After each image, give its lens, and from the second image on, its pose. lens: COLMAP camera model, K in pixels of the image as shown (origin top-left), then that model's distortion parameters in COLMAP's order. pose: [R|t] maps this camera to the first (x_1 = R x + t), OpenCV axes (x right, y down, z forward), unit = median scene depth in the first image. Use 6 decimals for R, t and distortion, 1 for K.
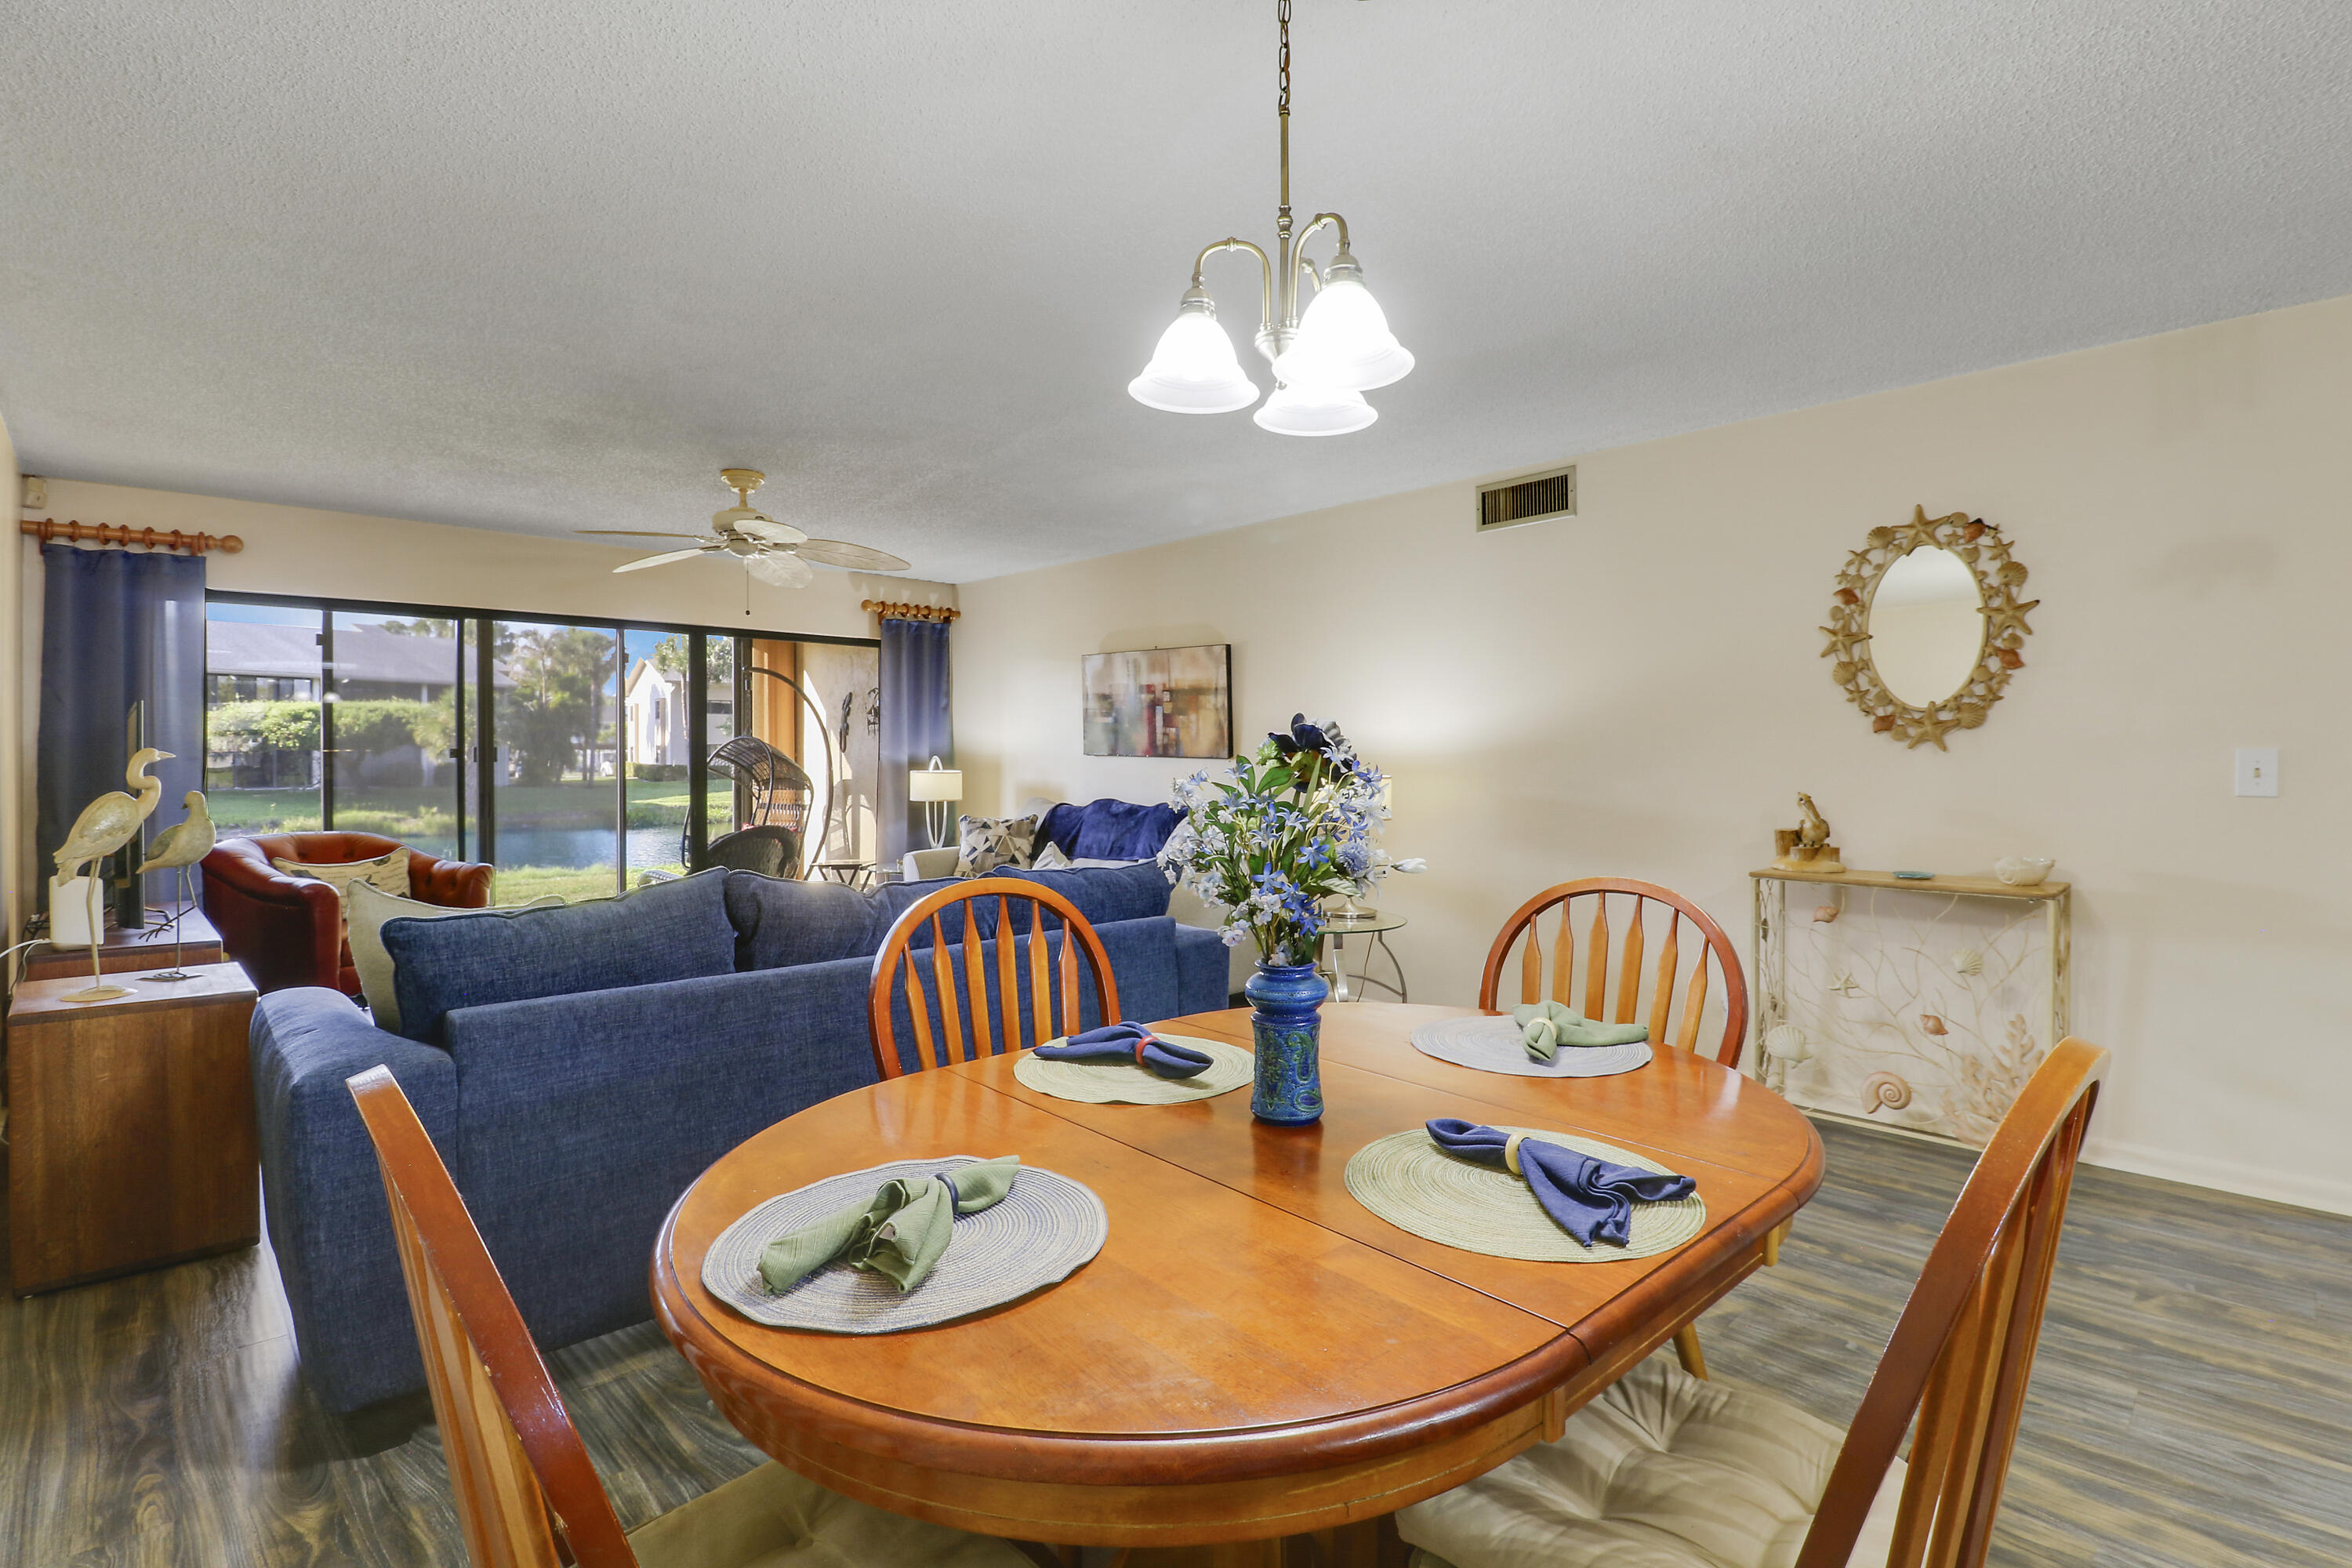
lens RADIAL K [[1105.6, 0, 1192.9], [0, 1105.6, 755.4], [0, 0, 1]] dist [-0.000071, -0.012878]
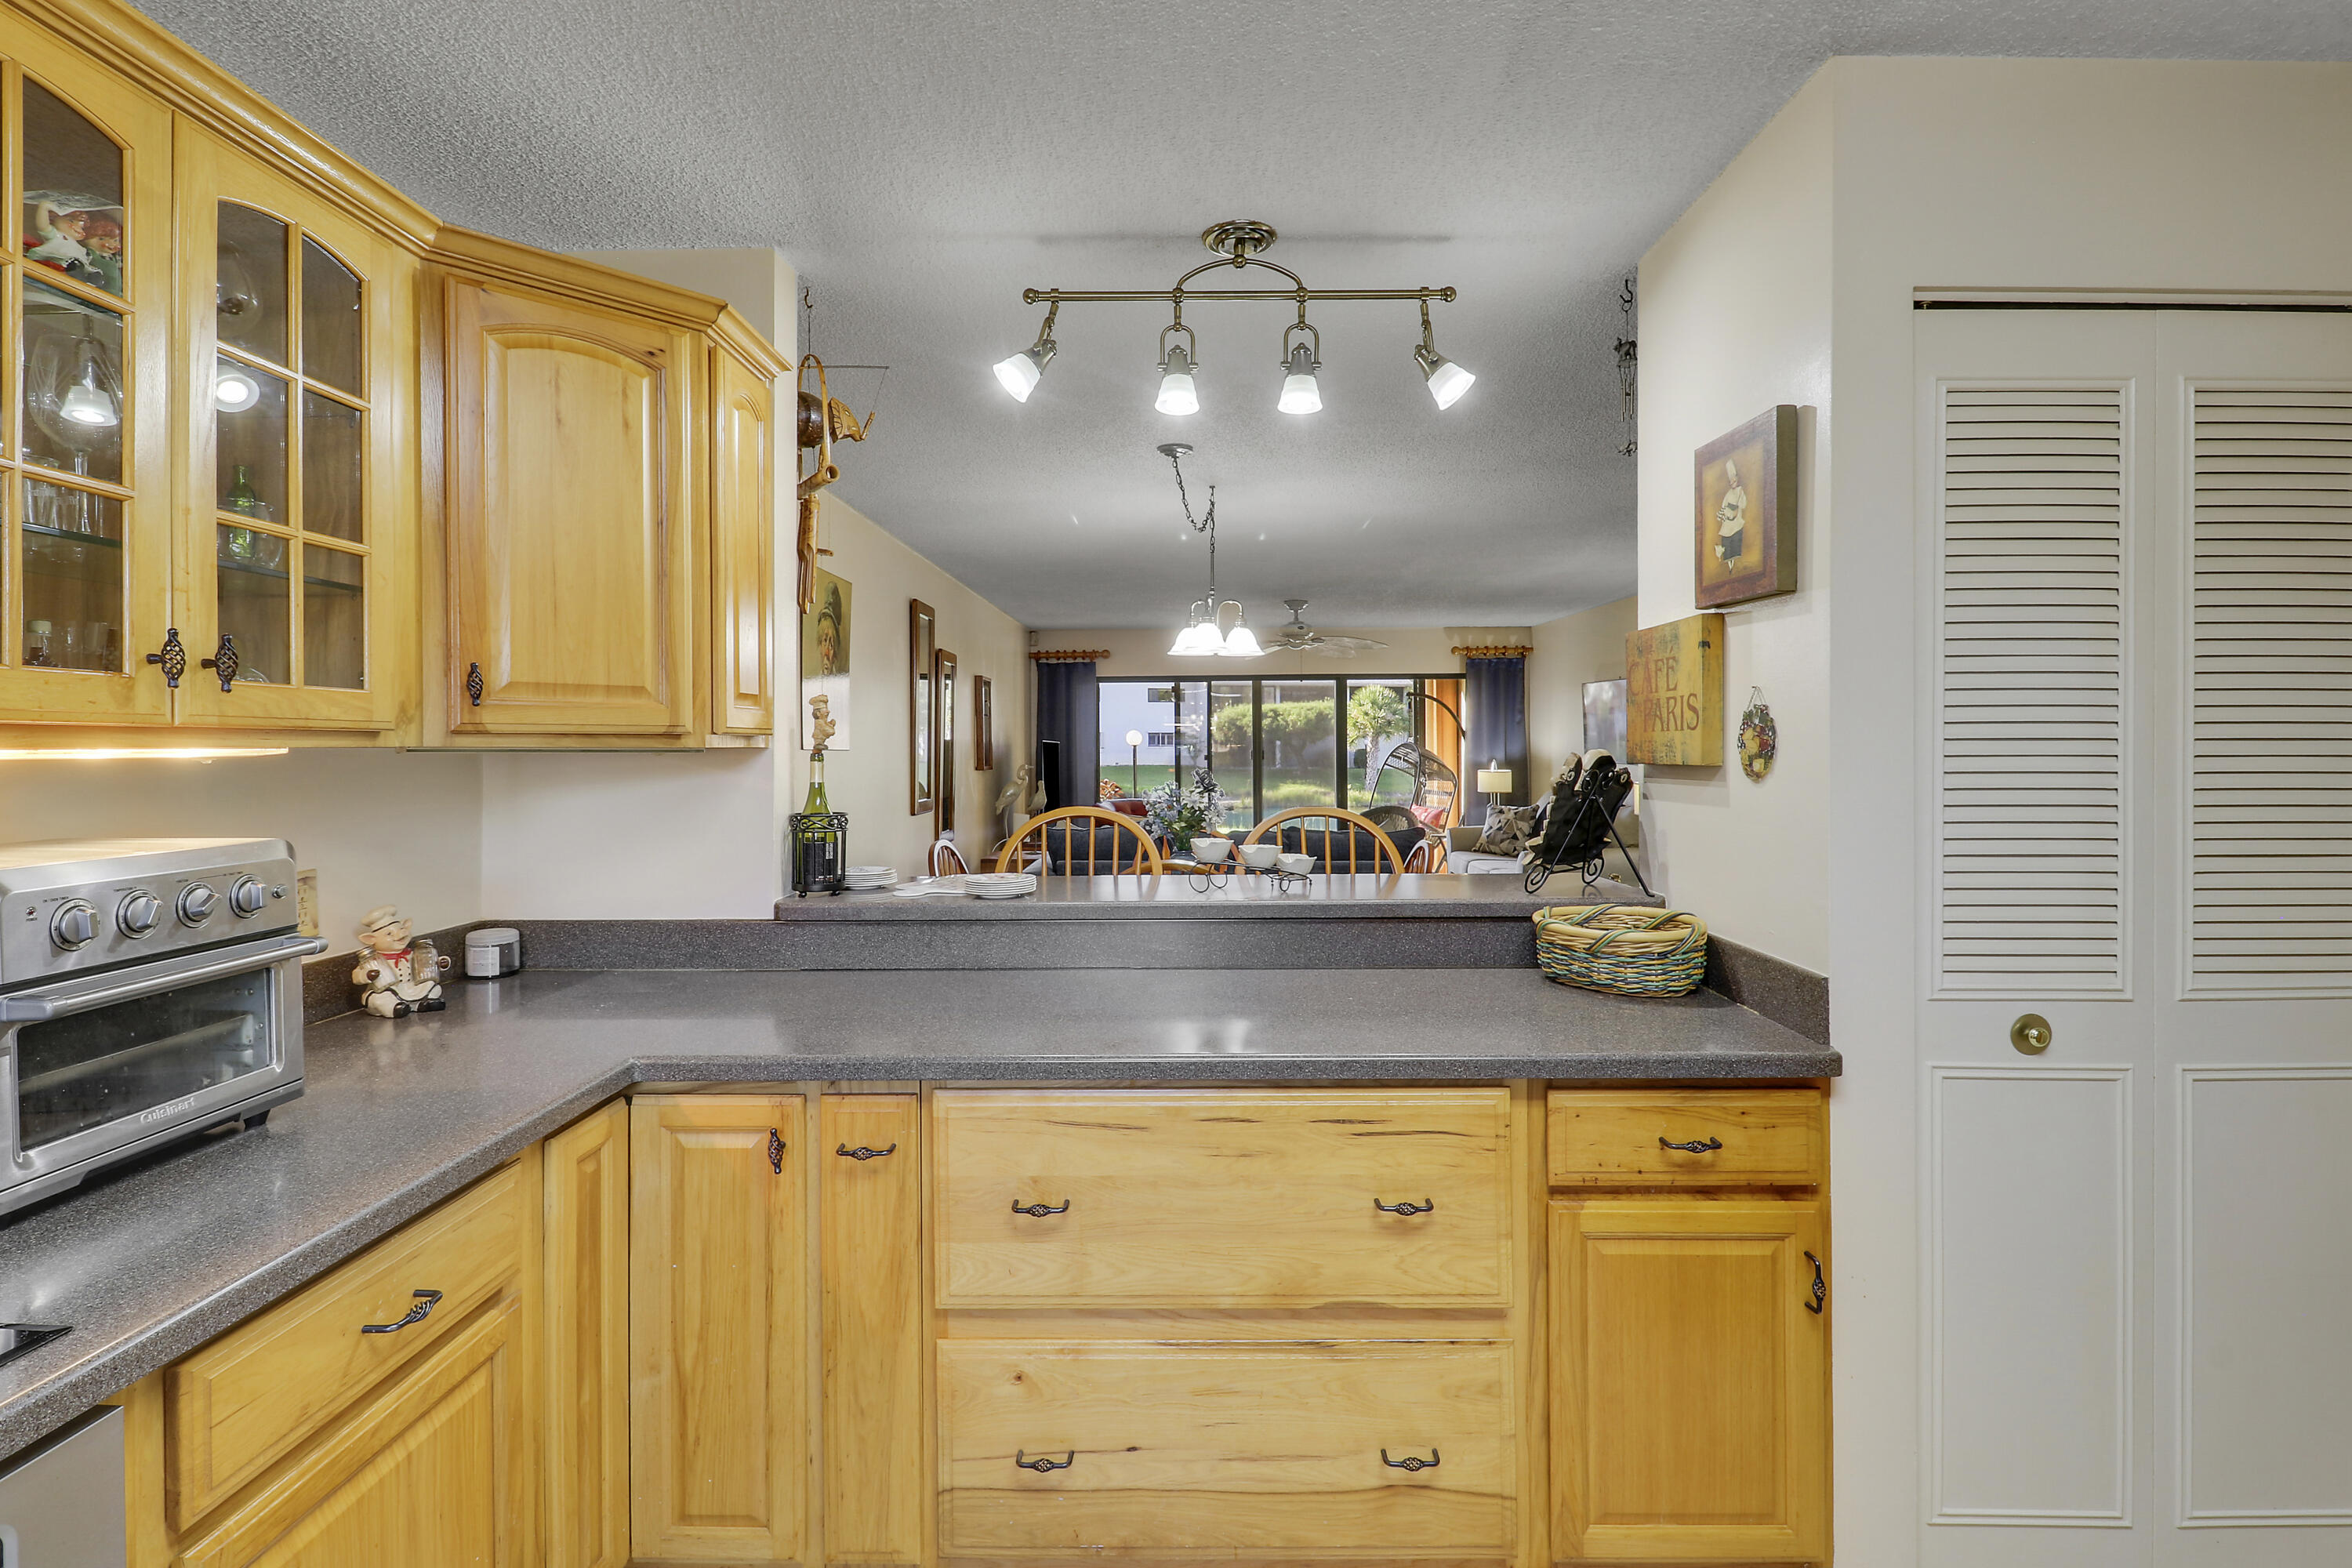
lens RADIAL K [[1105.6, 0, 1193.7], [0, 1105.6, 727.0], [0, 0, 1]] dist [-0.000071, -0.012878]
pose [[0.718503, -0.011291, -0.695432, 0.538102], [0.003420, 0.999913, -0.012701, -0.028473], [0.695515, 0.006747, 0.718480, -0.282055]]
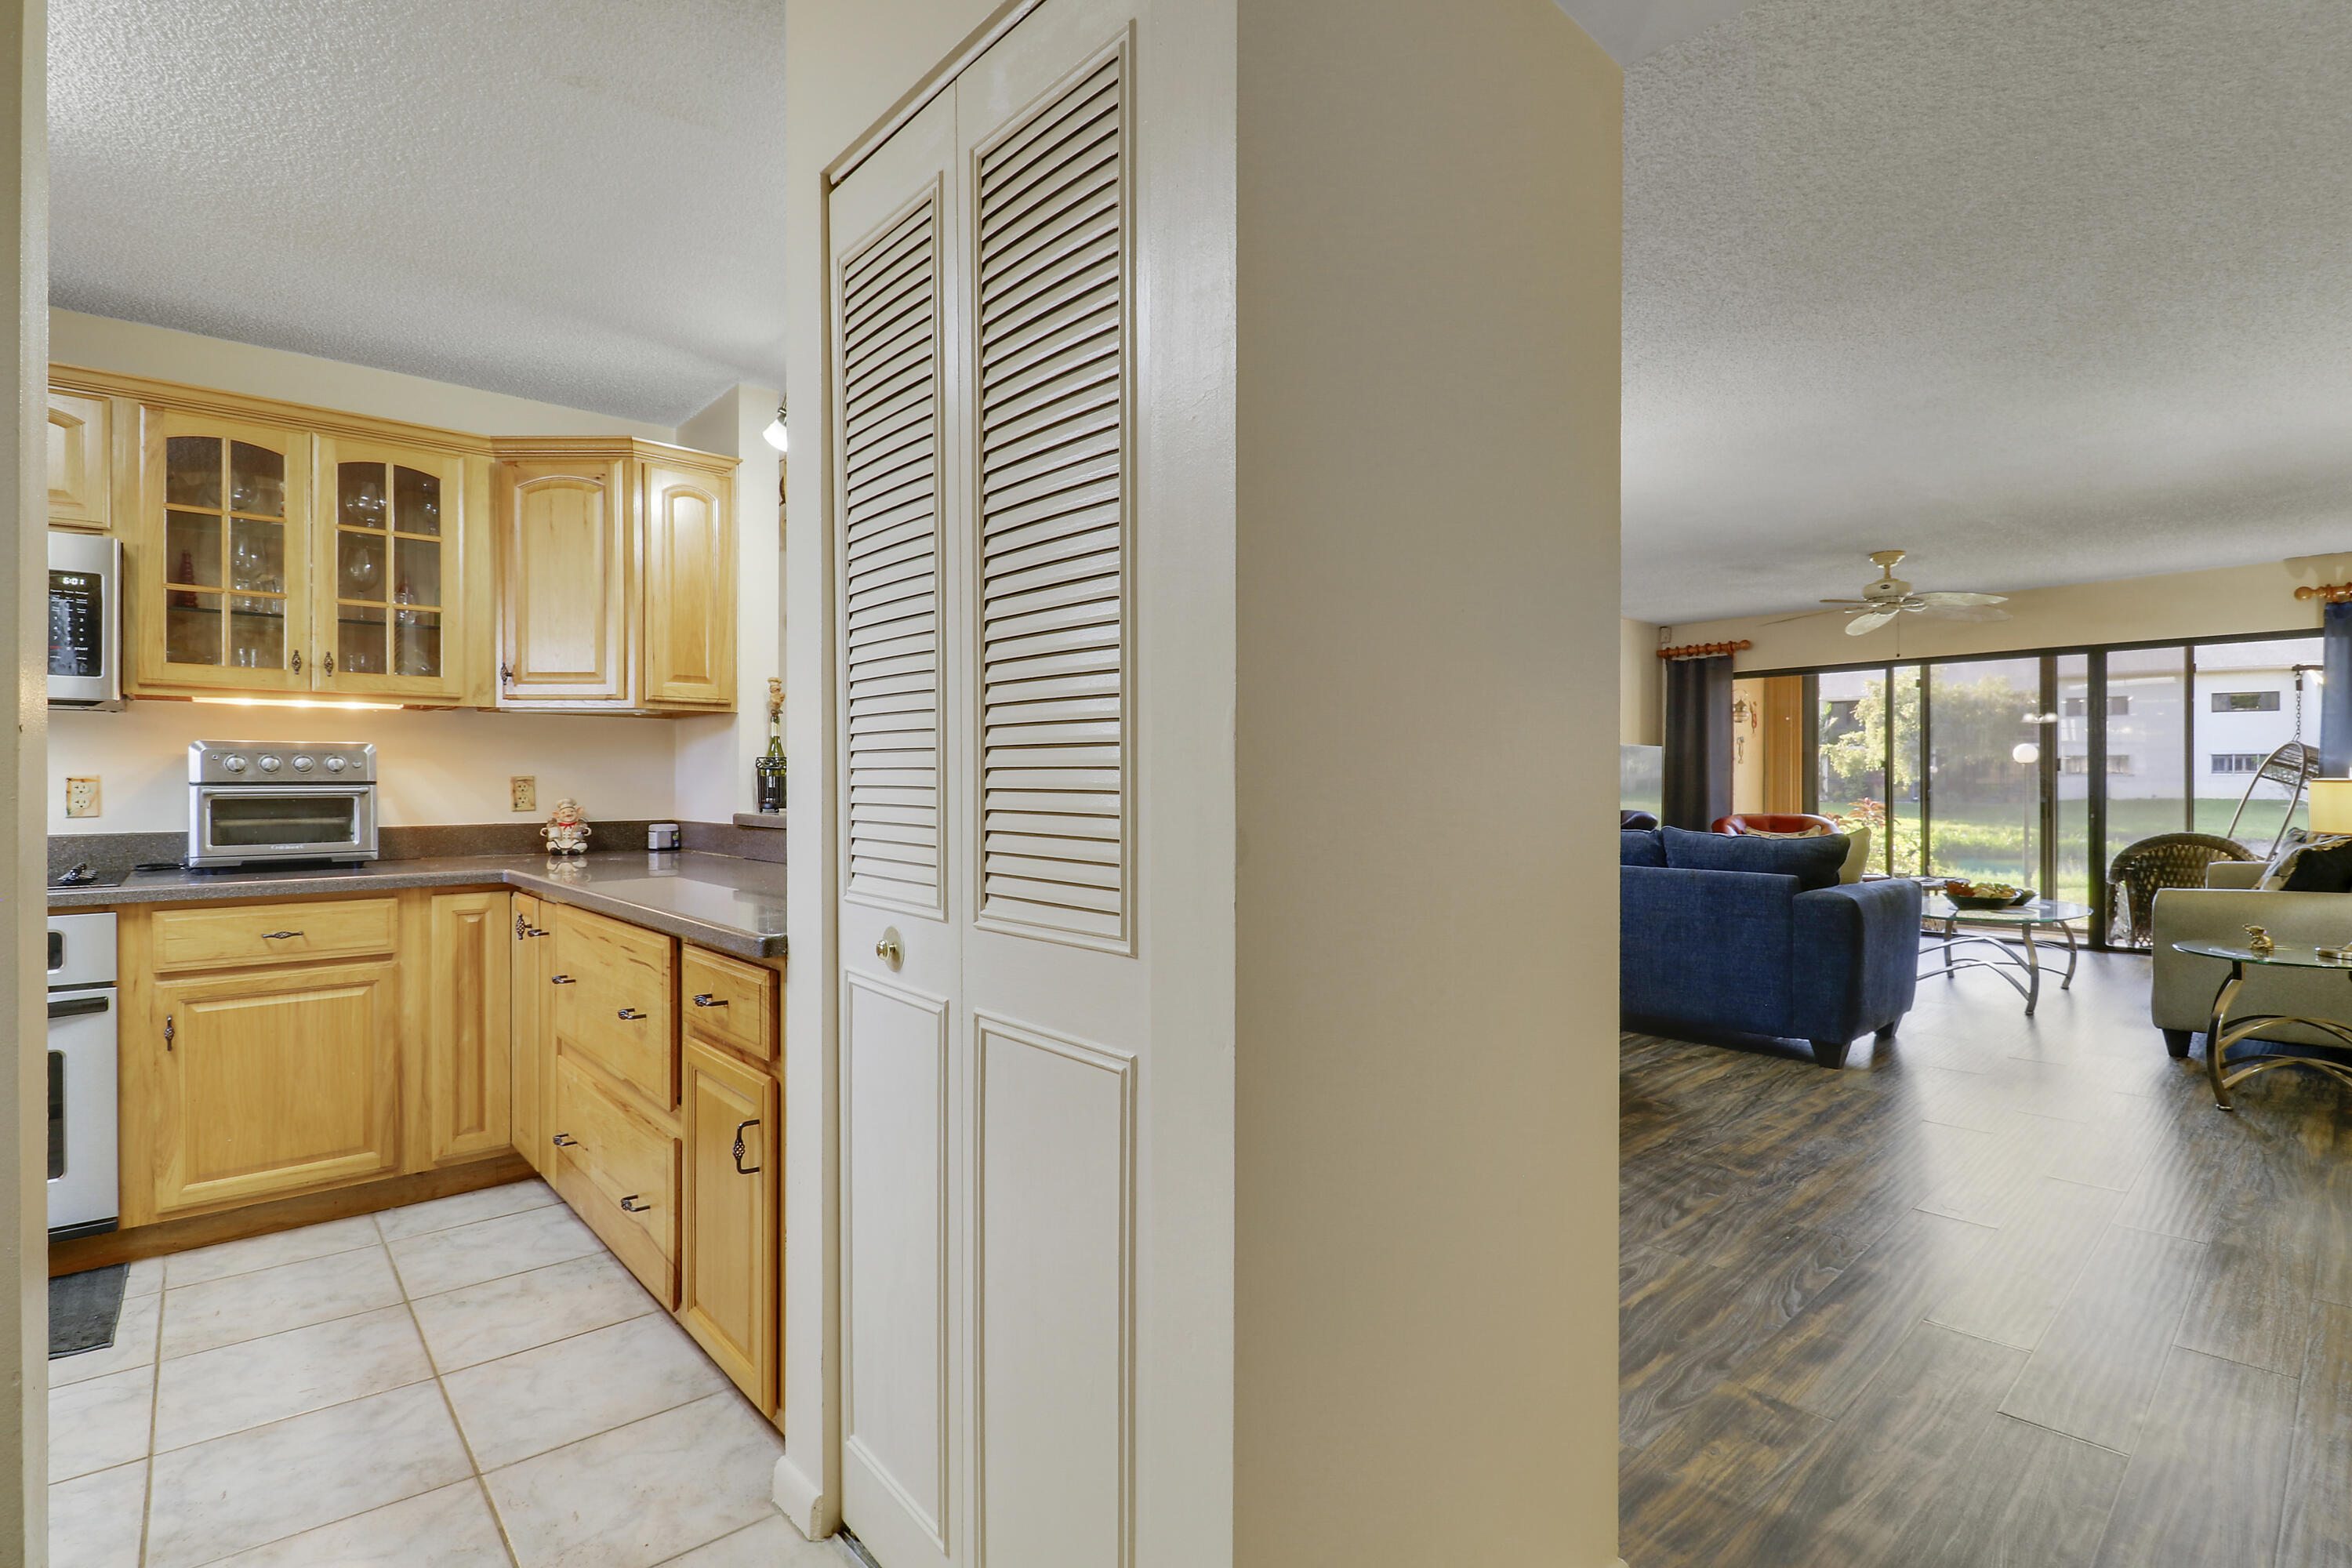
lens RADIAL K [[1105.6, 0, 1211.5], [0, 1105.6, 784.0], [0, 0, 1]] dist [-0.000071, -0.012878]
pose [[-0.016220, 0.007763, -0.999838, 0.750601], [0.004140, 0.999962, 0.007697, 0.008406], [0.999860, -0.004014, -0.016251, 0.157724]]
